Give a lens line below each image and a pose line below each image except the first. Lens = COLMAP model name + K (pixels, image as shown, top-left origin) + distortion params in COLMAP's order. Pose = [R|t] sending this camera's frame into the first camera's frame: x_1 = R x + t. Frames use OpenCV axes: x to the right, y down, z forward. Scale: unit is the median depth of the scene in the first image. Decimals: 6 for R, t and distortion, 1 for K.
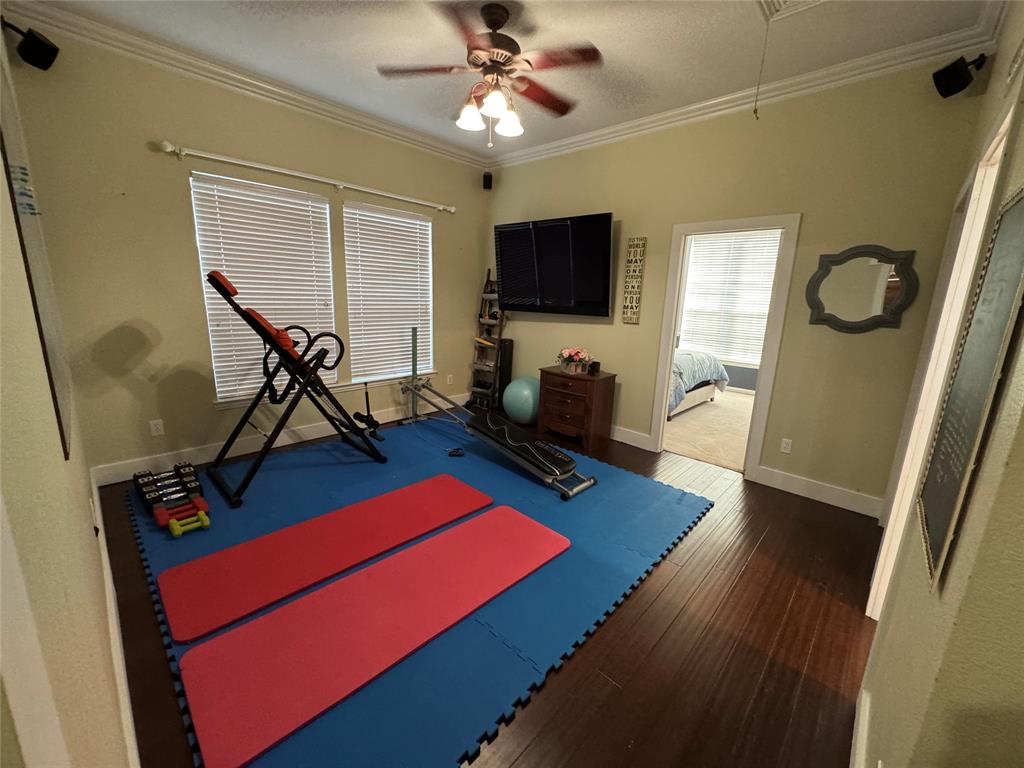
lens RADIAL K [[407.9, 0, 510.0], [0, 407.9, 384.1], [0, 0, 1]] dist [0.000051, 0.000015]
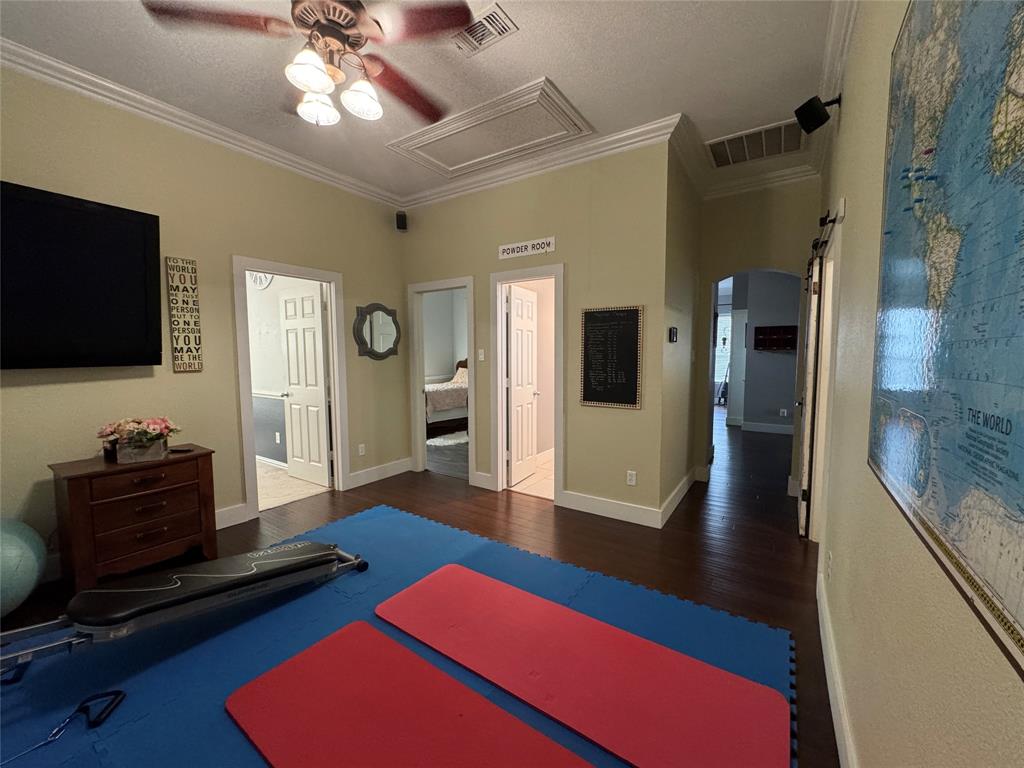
lens RADIAL K [[407.9, 0, 509.9], [0, 407.9, 383.2], [0, 0, 1]] dist [0.000051, 0.000015]
pose [[-0.163607, -0.105557, 0.980862, -0.581362], [0.211954, 0.967279, 0.139449, -0.119474], [-0.963488, 0.230712, -0.135881, 0.603324]]
